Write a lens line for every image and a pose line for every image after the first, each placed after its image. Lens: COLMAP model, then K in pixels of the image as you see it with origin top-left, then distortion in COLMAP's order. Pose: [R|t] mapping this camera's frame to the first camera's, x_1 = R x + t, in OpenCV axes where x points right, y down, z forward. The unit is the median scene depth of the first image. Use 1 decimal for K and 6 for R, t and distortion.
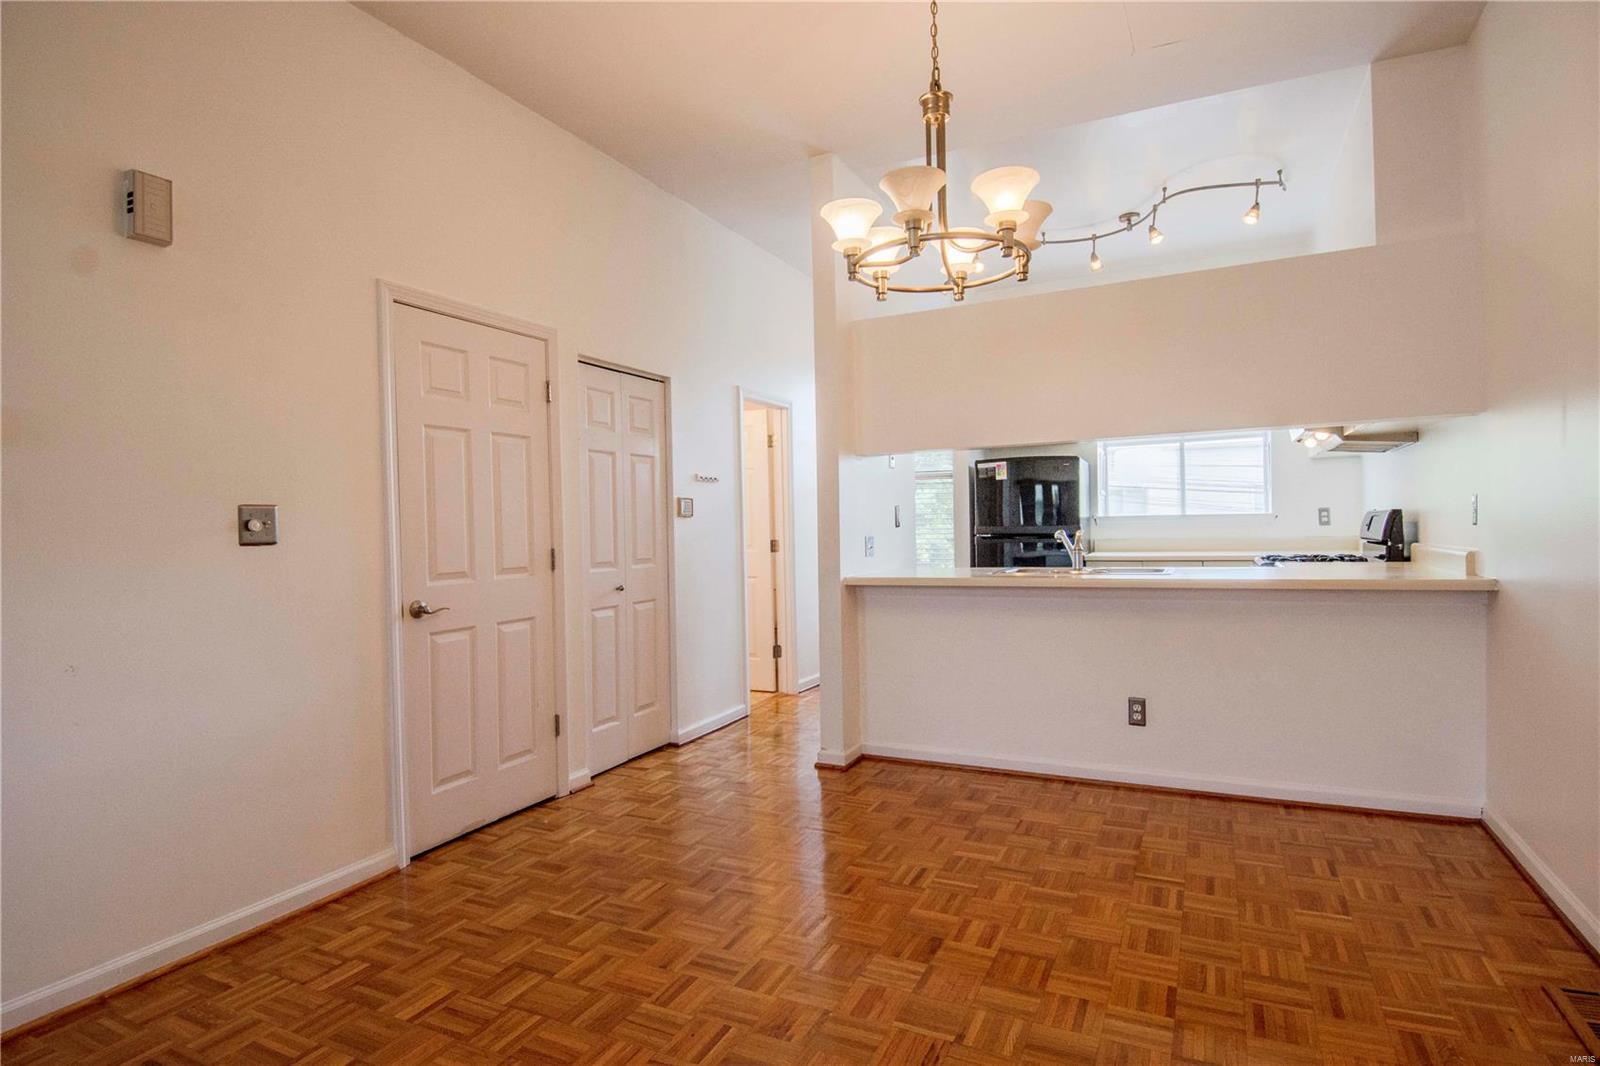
lens RADIAL K [[853.2, 0, 793.5], [0, 853.2, 534.4], [0, 0, 1]] dist [0.053077, -0.039682]
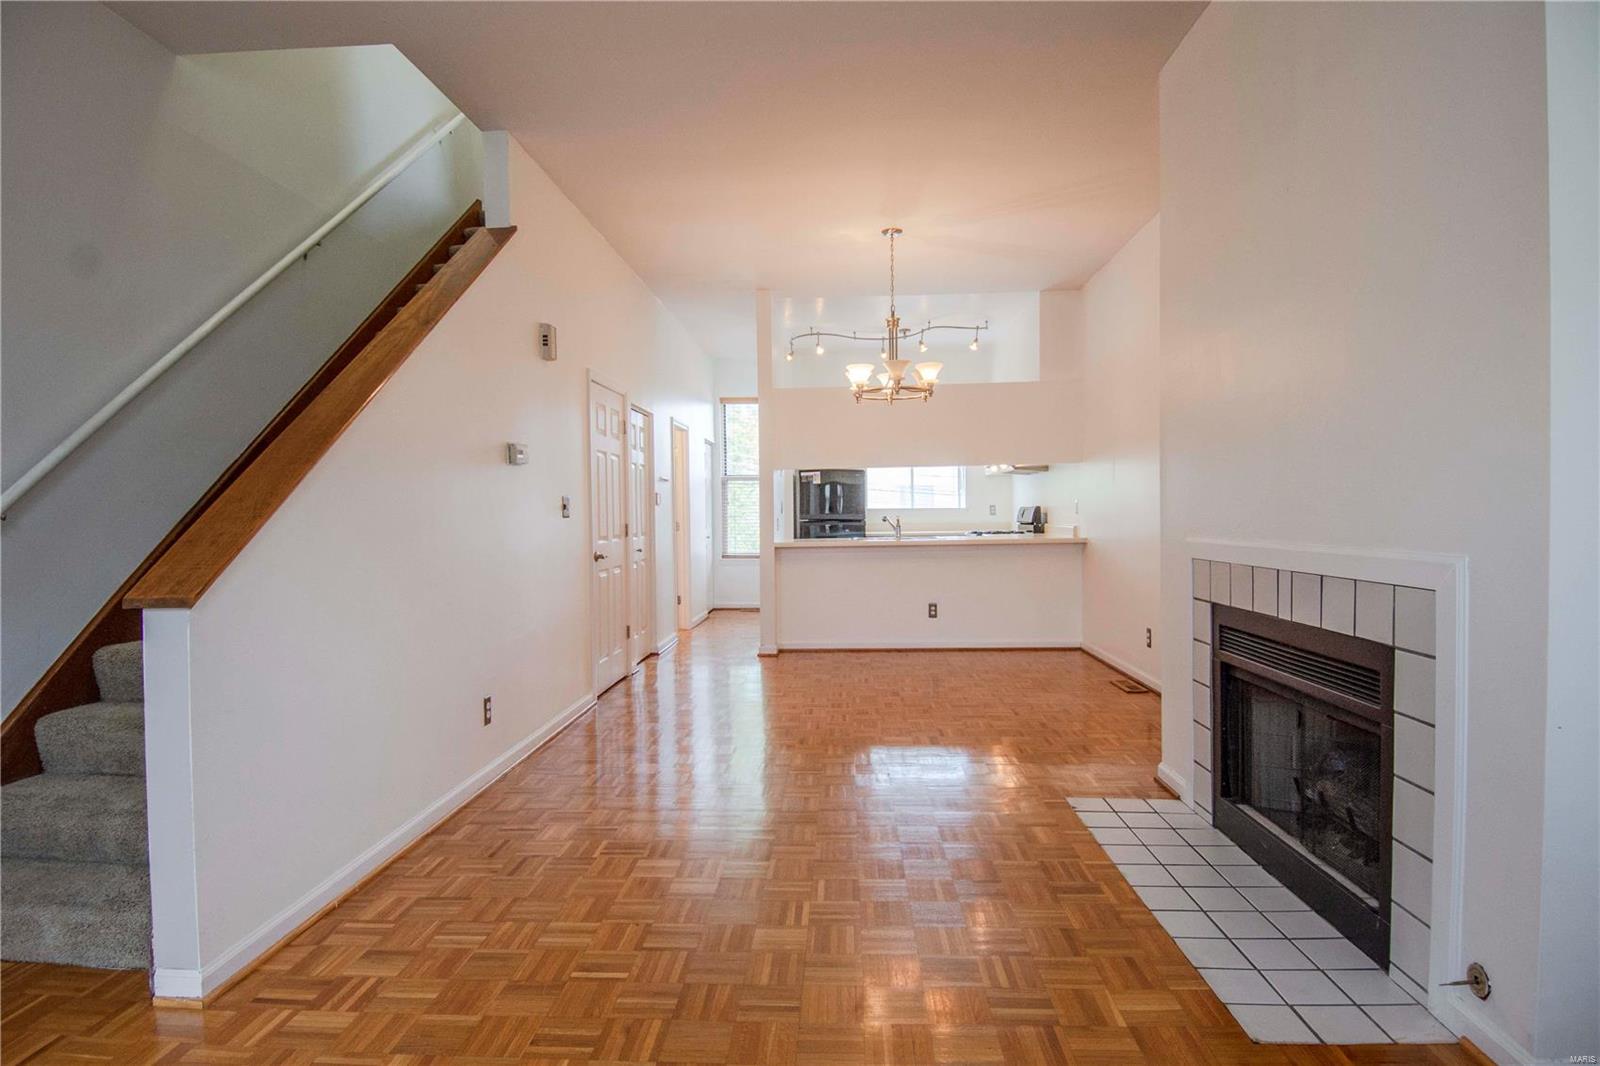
lens RADIAL K [[853.2, 0, 813.6], [0, 853.2, 527.5], [0, 0, 1]] dist [0.053077, -0.039682]
pose [[0.916117, 0.002343, 0.400905, -0.520068], [-0.002526, 0.999997, -0.000072, 0.020385], [-0.400904, -0.000947, 0.916120, -0.538940]]
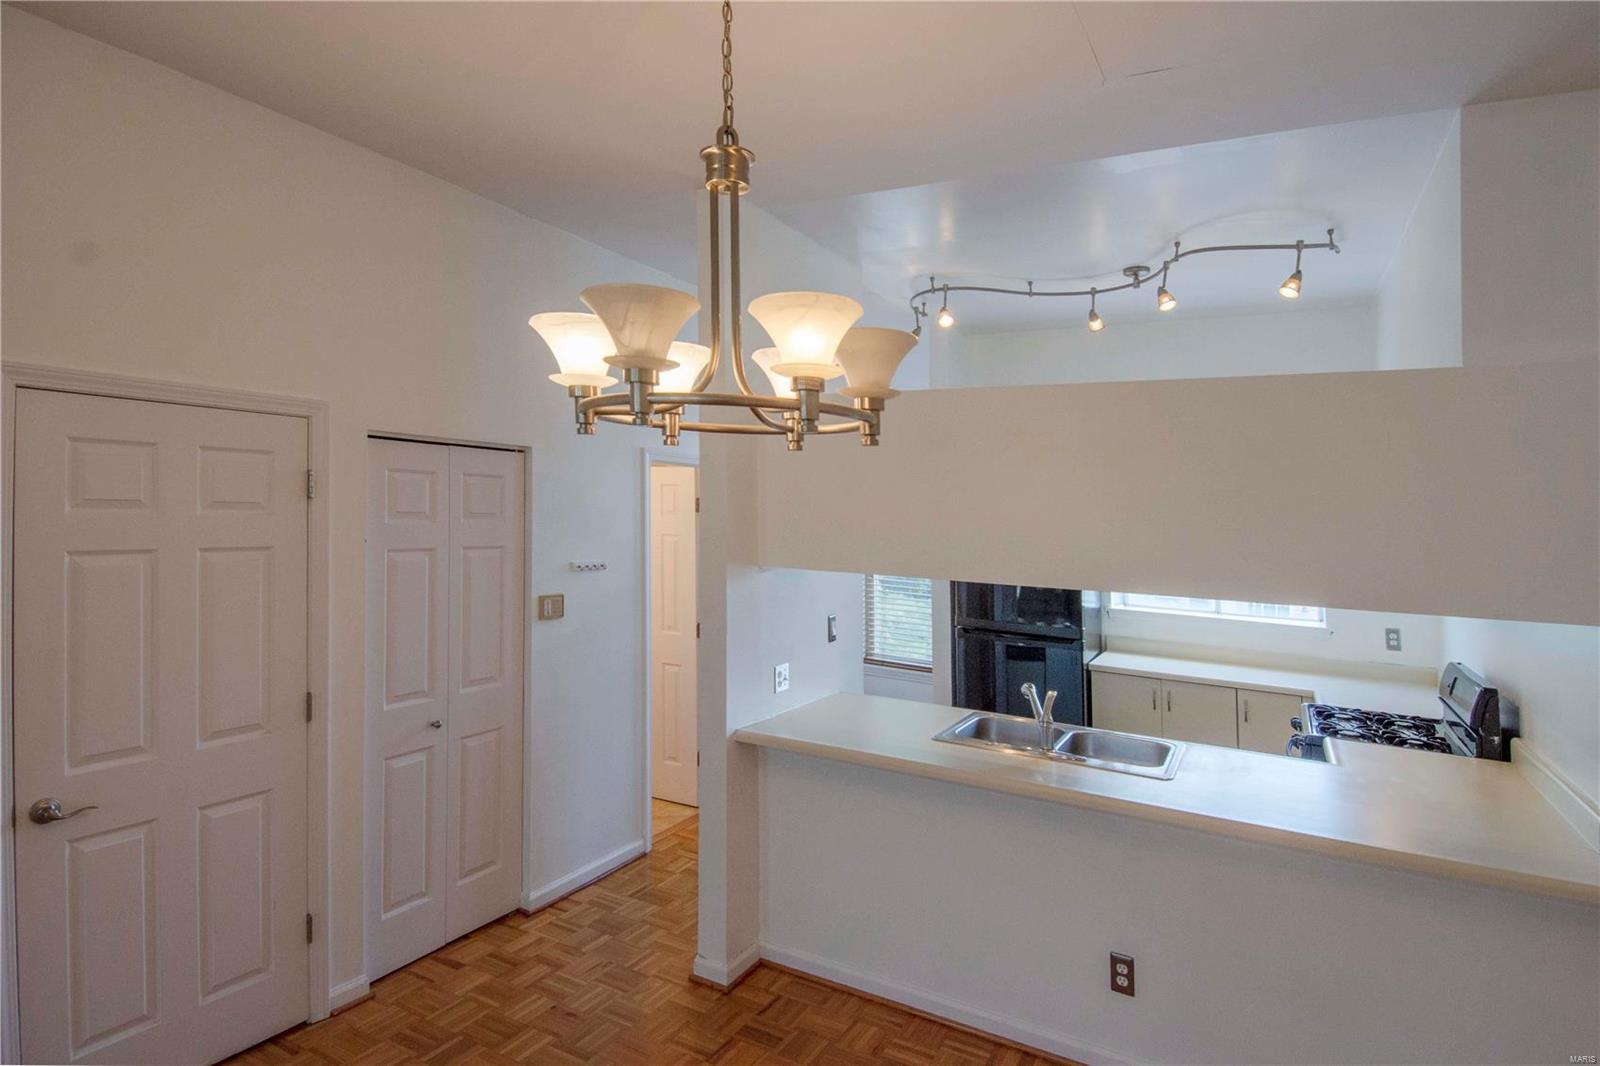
lens RADIAL K [[853.2, 0, 801.6], [0, 853.2, 429.0], [0, 0, 1]] dist [0.053077, -0.039682]
pose [[0.997230, 0.055718, -0.049278, 0.144229], [-0.060187, 0.993711, -0.094424, -0.145672], [0.043707, 0.097128, 0.994312, 0.237754]]
